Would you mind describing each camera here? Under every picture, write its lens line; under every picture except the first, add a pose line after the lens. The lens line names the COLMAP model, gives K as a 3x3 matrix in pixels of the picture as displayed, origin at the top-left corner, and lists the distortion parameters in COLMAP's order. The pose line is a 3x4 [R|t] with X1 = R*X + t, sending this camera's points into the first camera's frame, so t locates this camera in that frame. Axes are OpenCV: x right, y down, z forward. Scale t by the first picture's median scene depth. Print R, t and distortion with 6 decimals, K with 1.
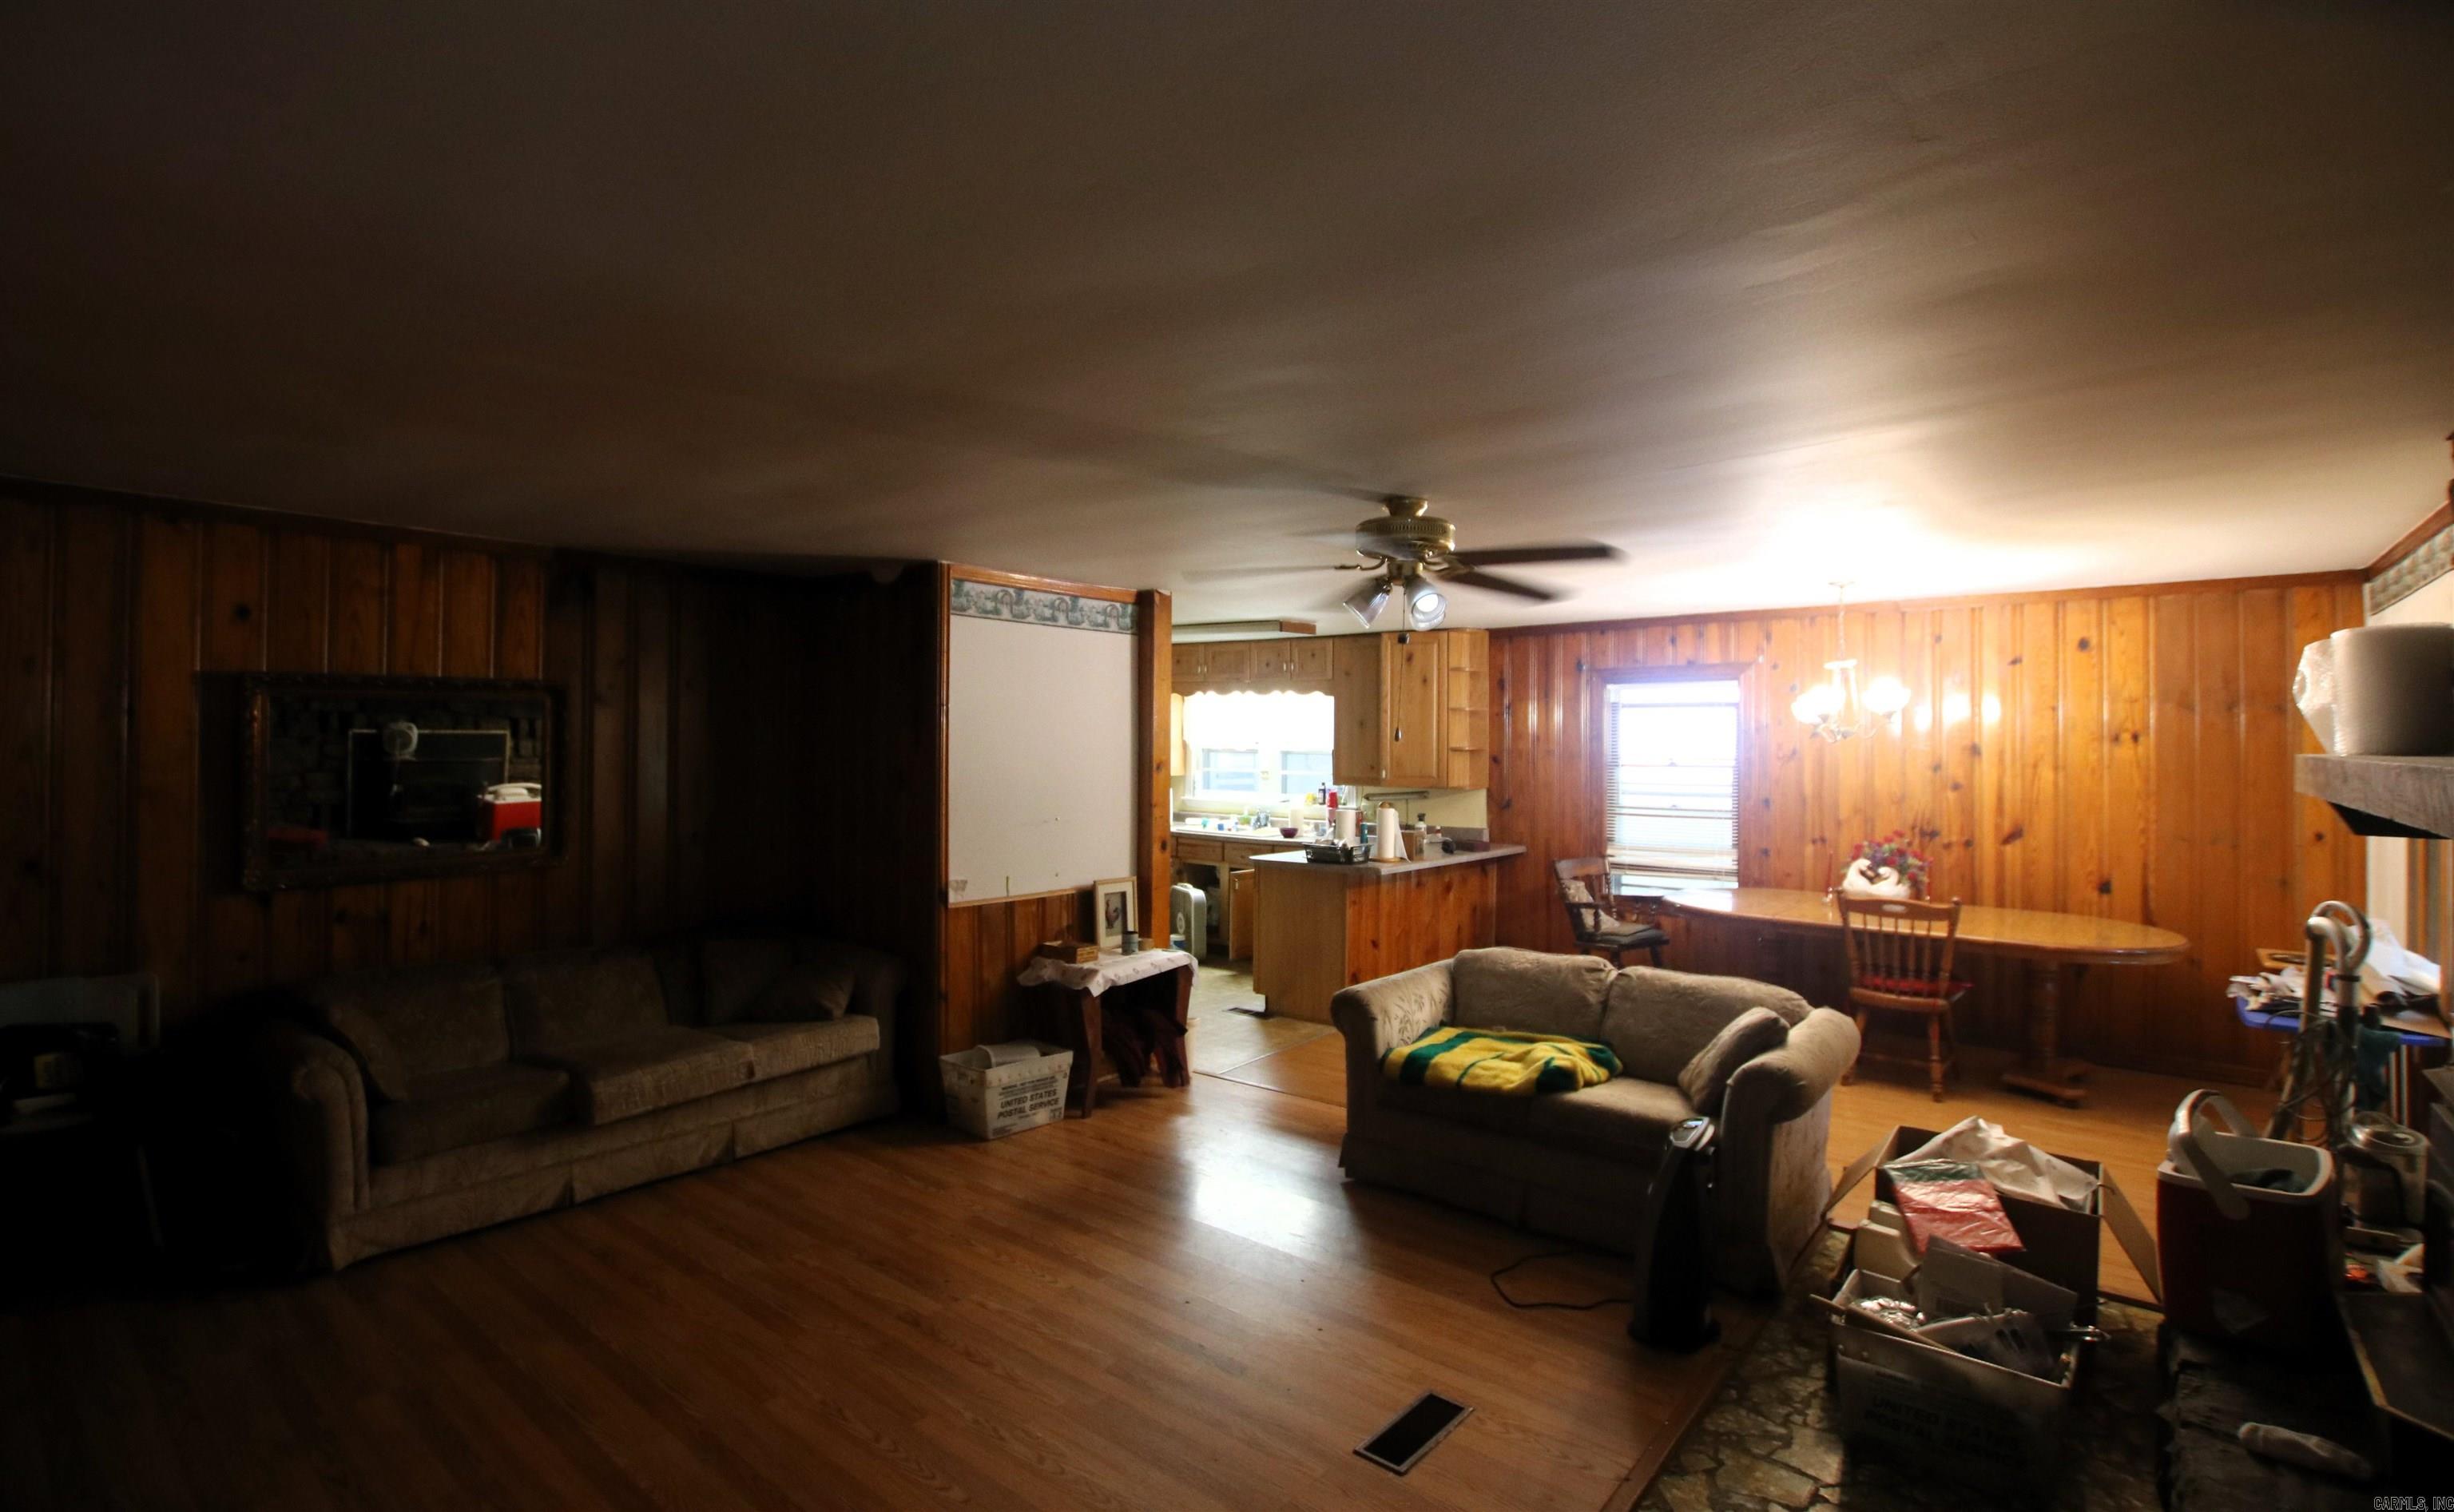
lens RADIAL K [[1162.5, 0, 1229.0], [0, 1162.5, 746.3], [0, 0, 1]] dist [-0.023883, -0.000420]
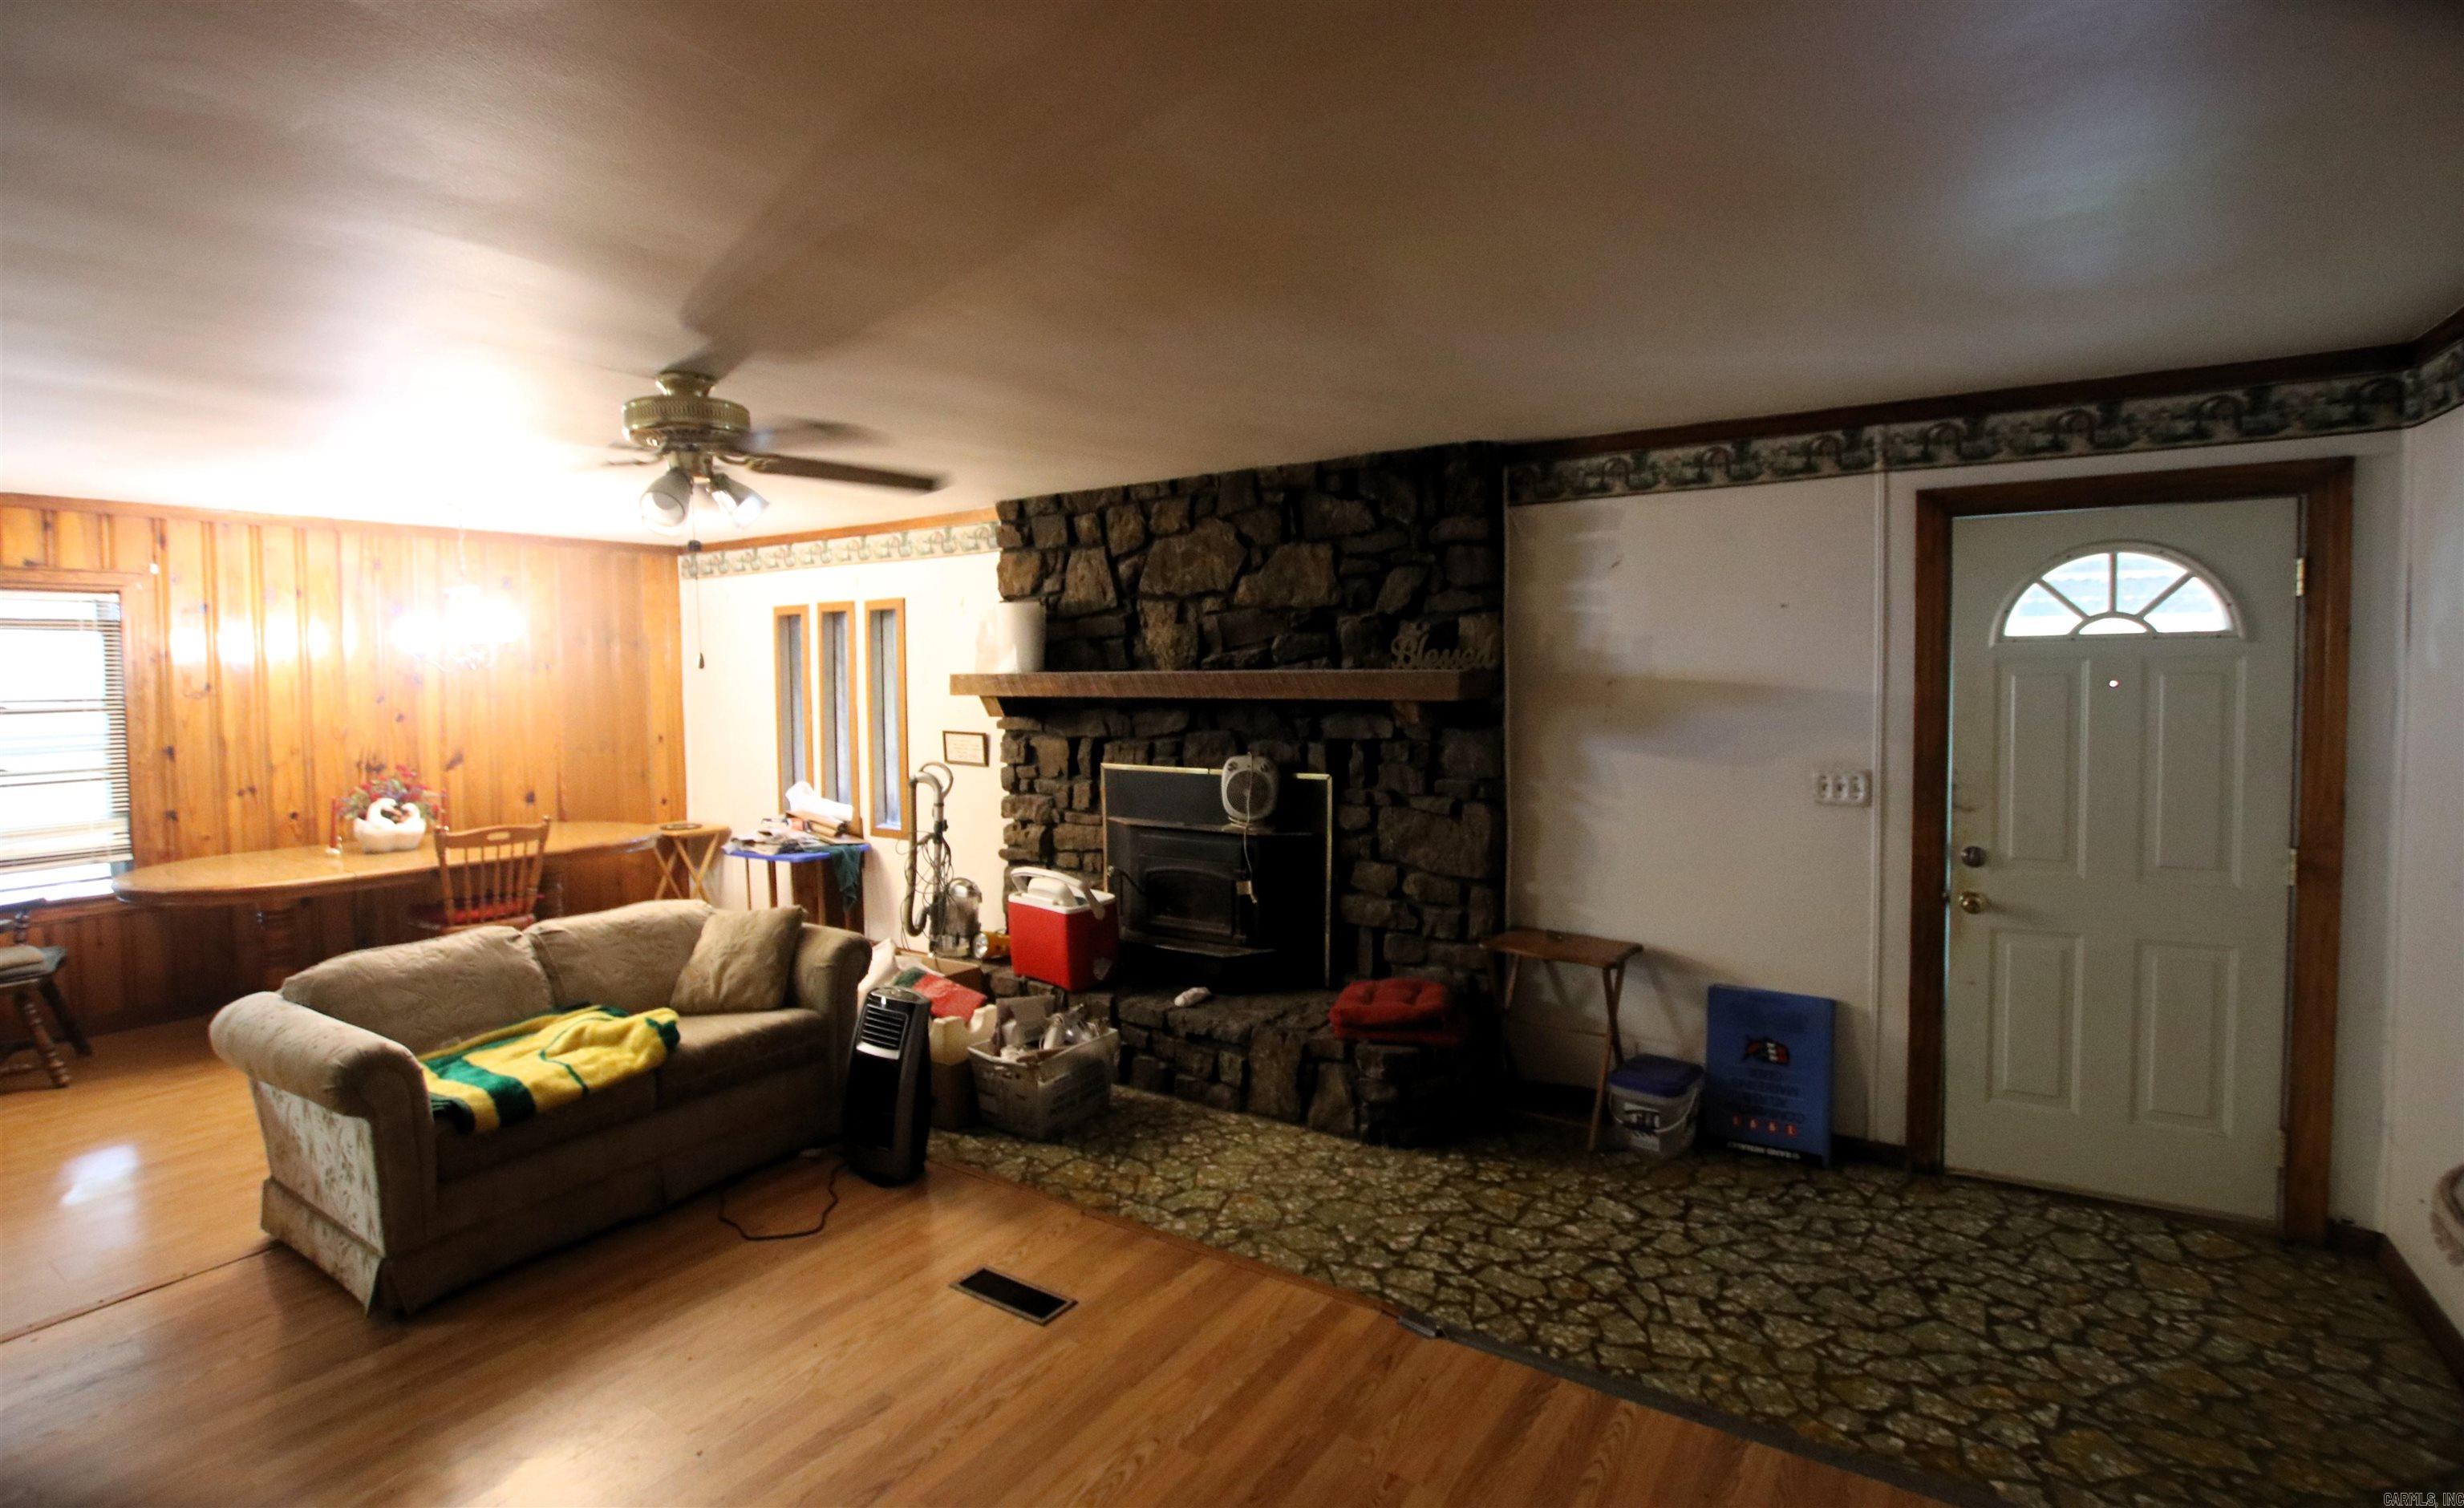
lens RADIAL K [[1130.5, 0, 1231.6], [0, 1130.5, 735.2], [0, 0, 1]] dist [-0.030665, 0.000365]
pose [[-0.124701, -0.061302, 0.990299, -0.424951], [0.012659, 0.997910, 0.063368, -0.001370], [-0.992114, 0.020438, -0.123664, 0.435961]]
